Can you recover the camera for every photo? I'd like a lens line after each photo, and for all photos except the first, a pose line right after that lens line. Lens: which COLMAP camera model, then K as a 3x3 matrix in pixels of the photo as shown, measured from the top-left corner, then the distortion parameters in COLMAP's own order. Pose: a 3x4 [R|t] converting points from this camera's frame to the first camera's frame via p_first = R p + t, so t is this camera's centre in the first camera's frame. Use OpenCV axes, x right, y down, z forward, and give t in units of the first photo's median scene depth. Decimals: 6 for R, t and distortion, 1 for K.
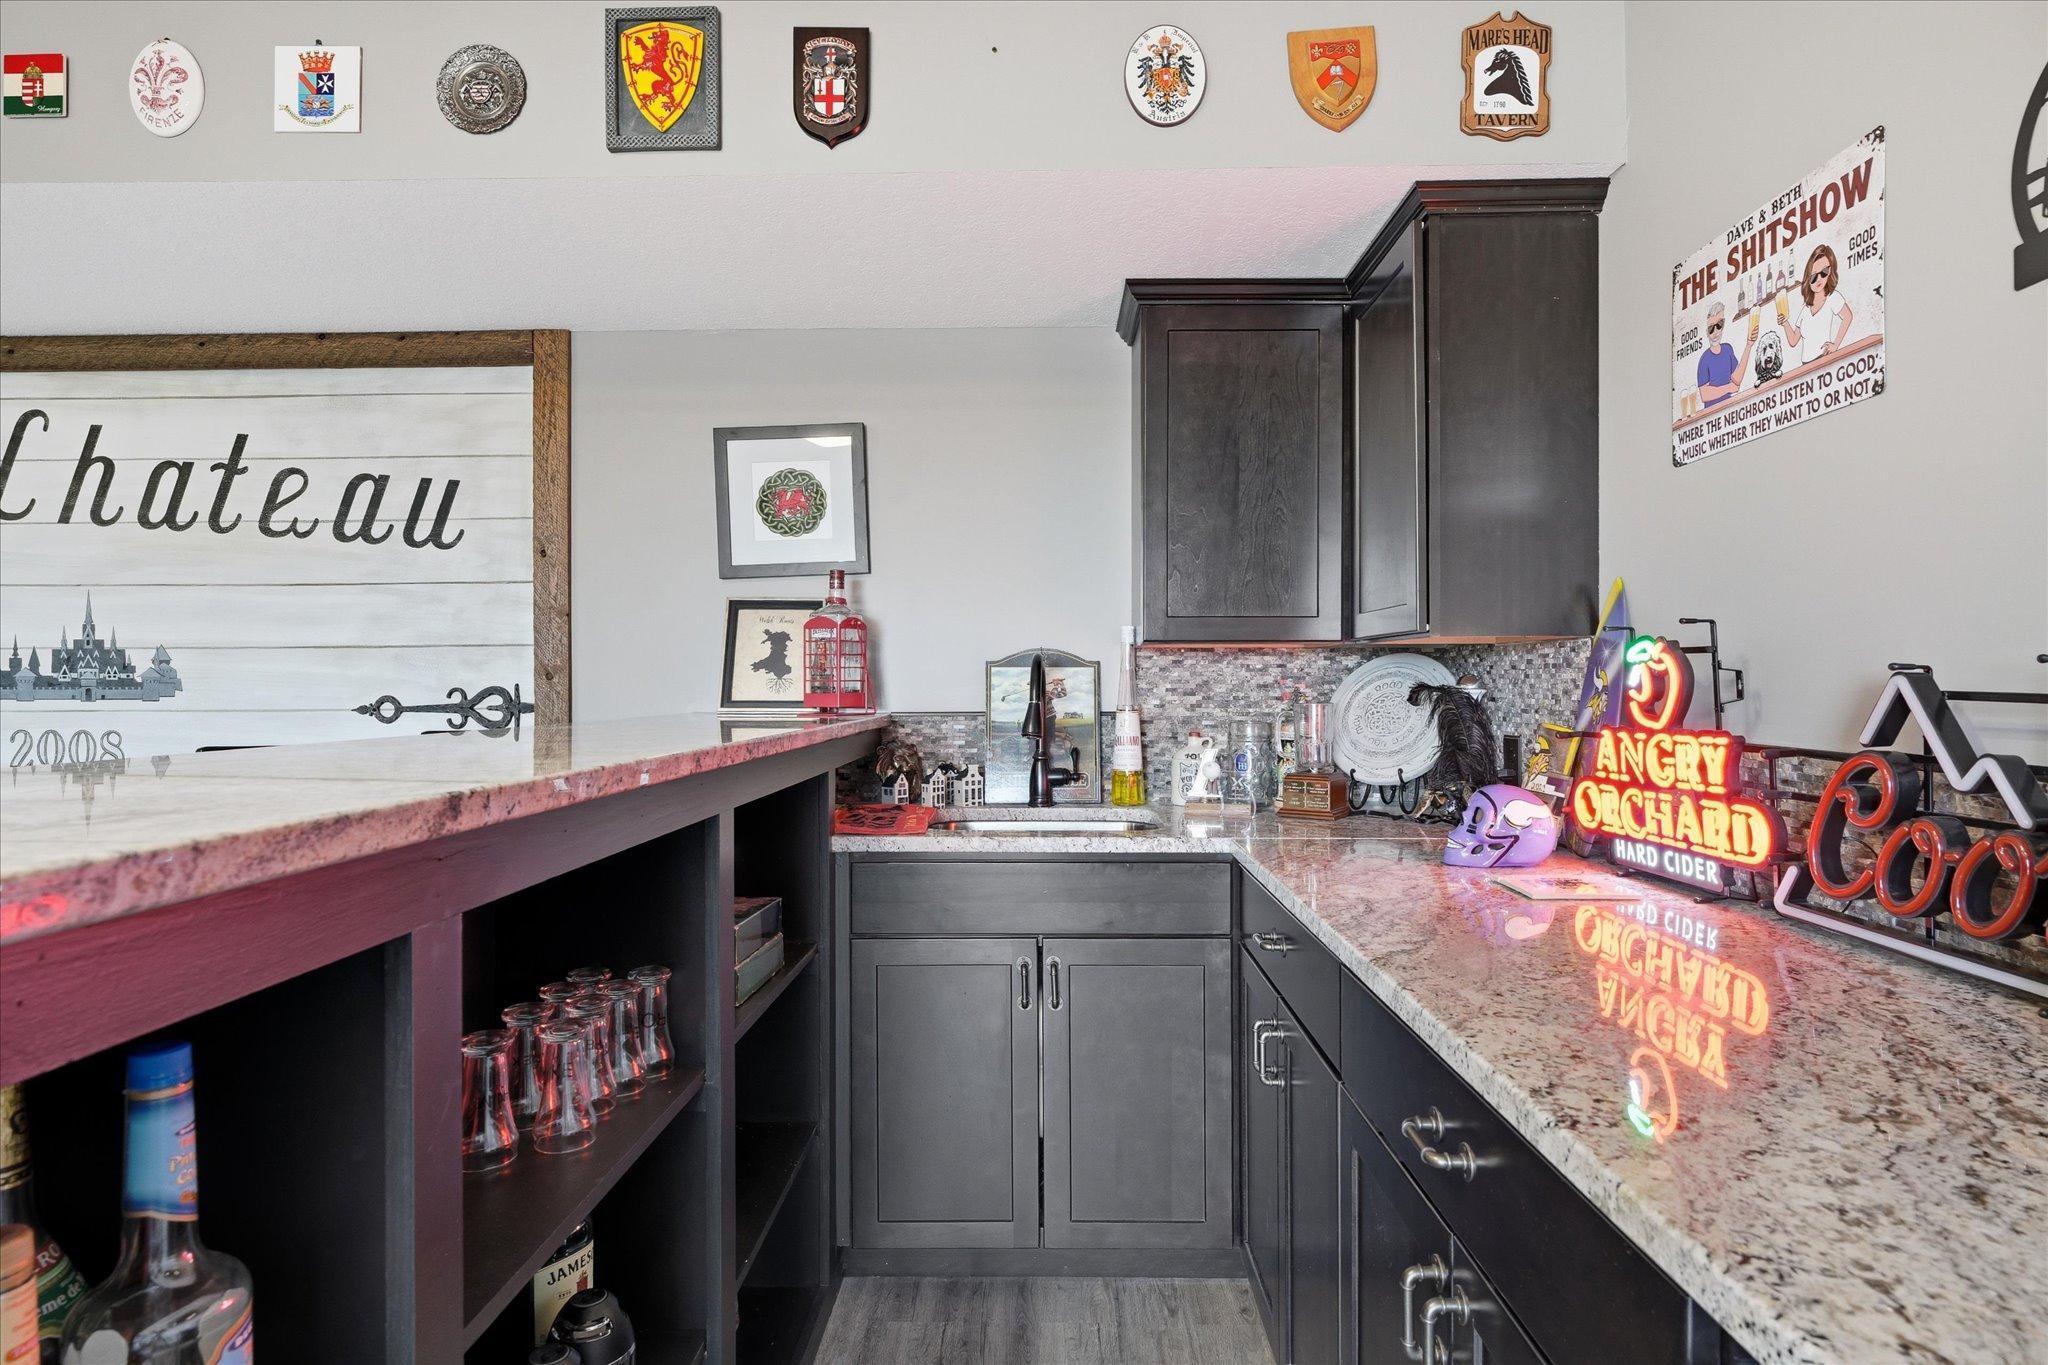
lens RADIAL K [[1077.9, 0, 1027.0], [0, 1077.9, 685.9], [0, 0, 1]] dist [-0.002818, 0.000379]
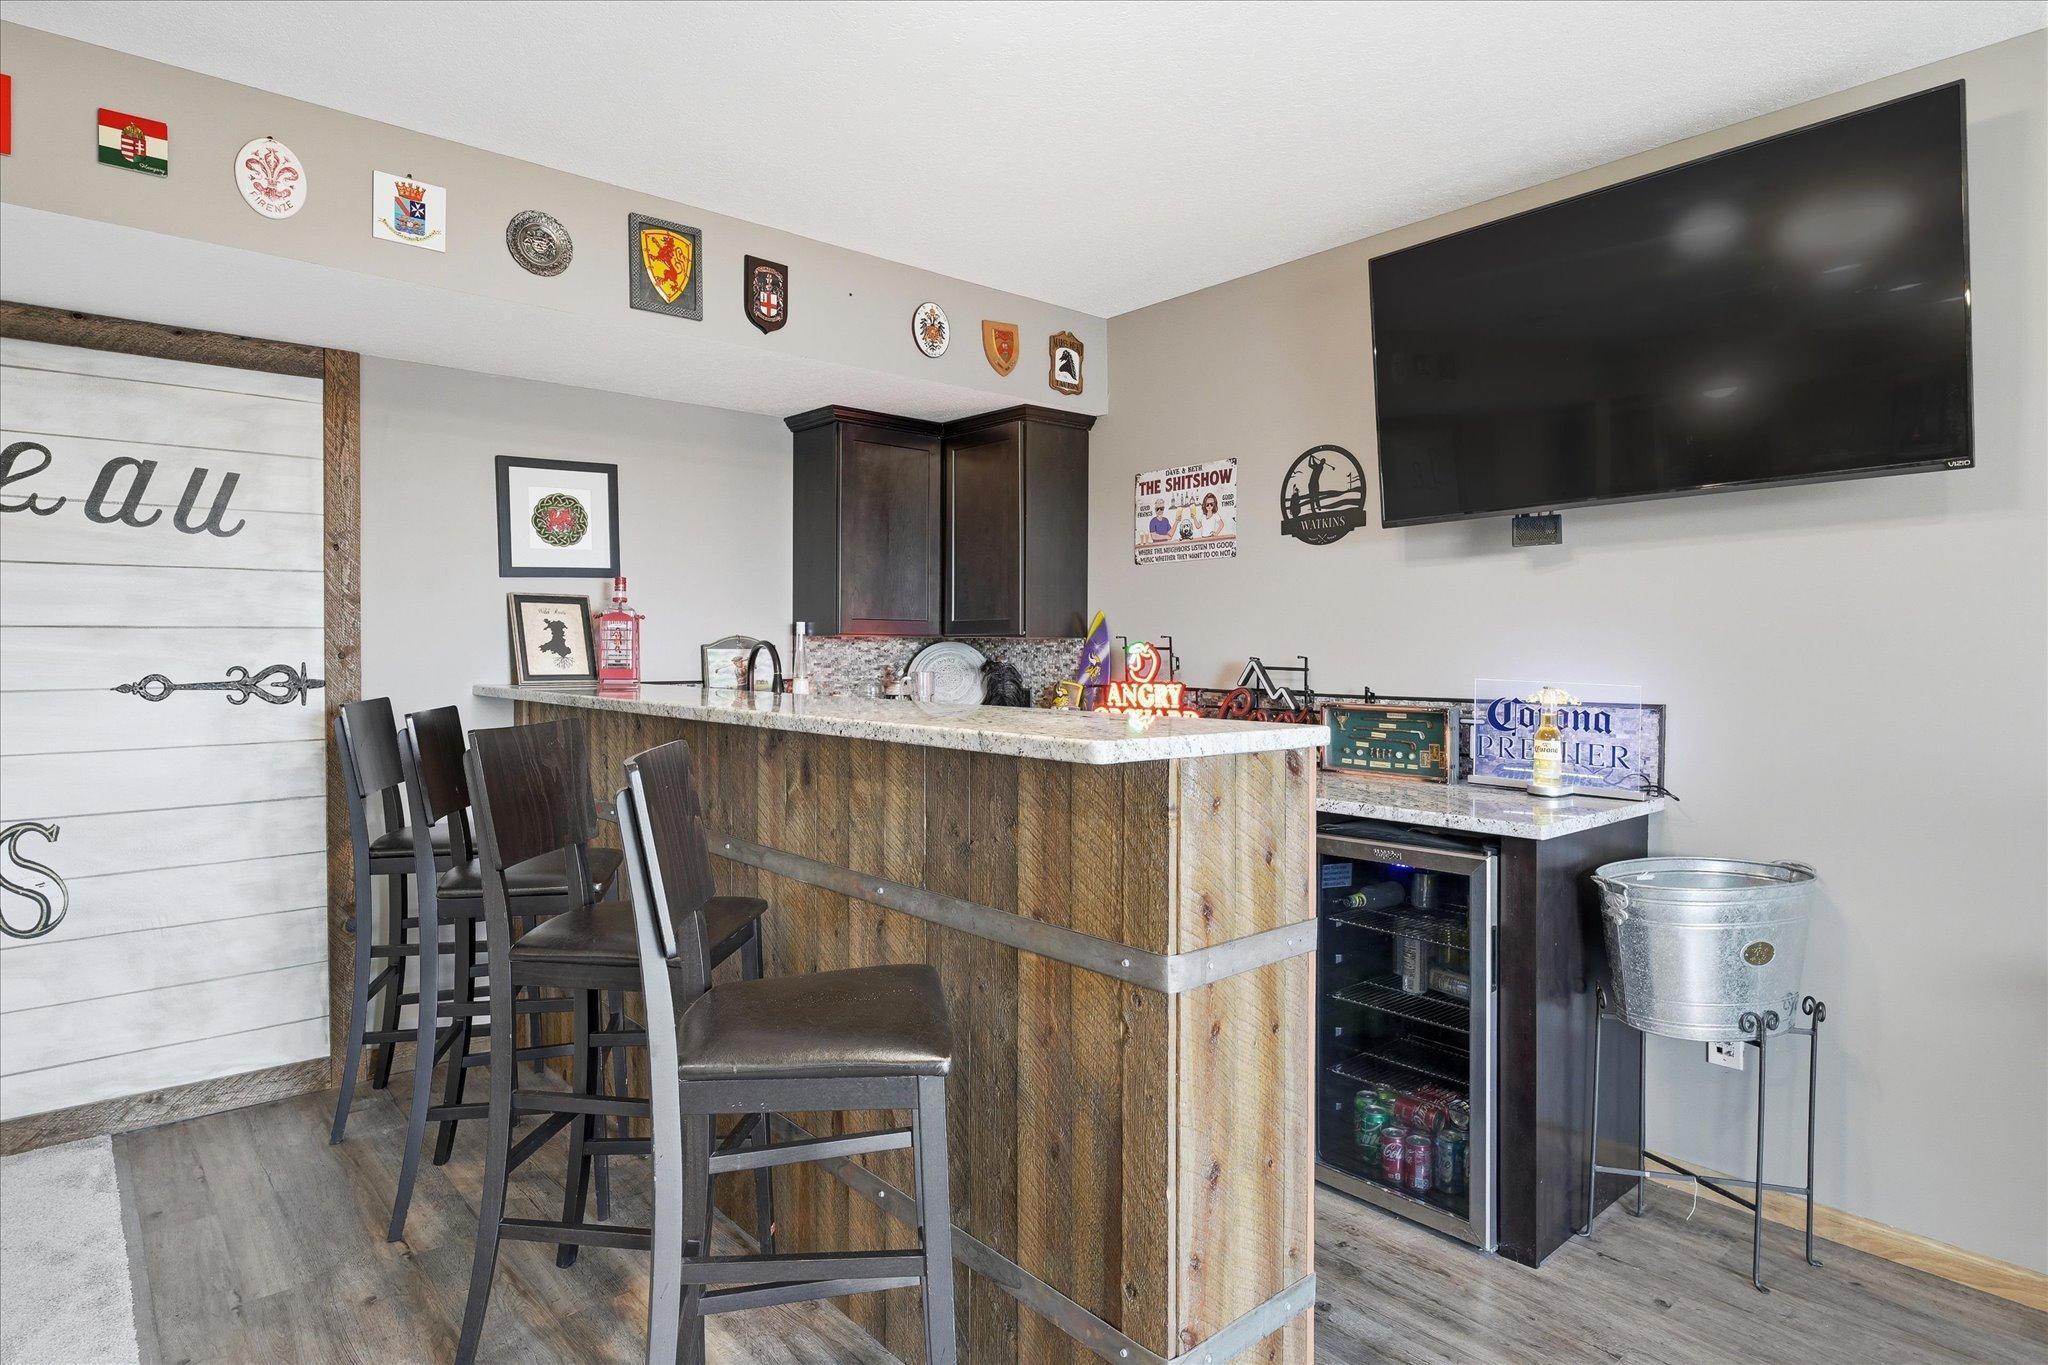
lens RADIAL K [[999.4, 0, 1026.0], [0, 999.4, 666.8], [0, 0, 1]] dist [0.000331, -0.000498]
pose [[0.764404, -0.007567, 0.644693, -0.858741], [-0.001506, 0.999907, 0.013522, -0.018809], [-0.644736, -0.011307, 0.764322, -0.411592]]
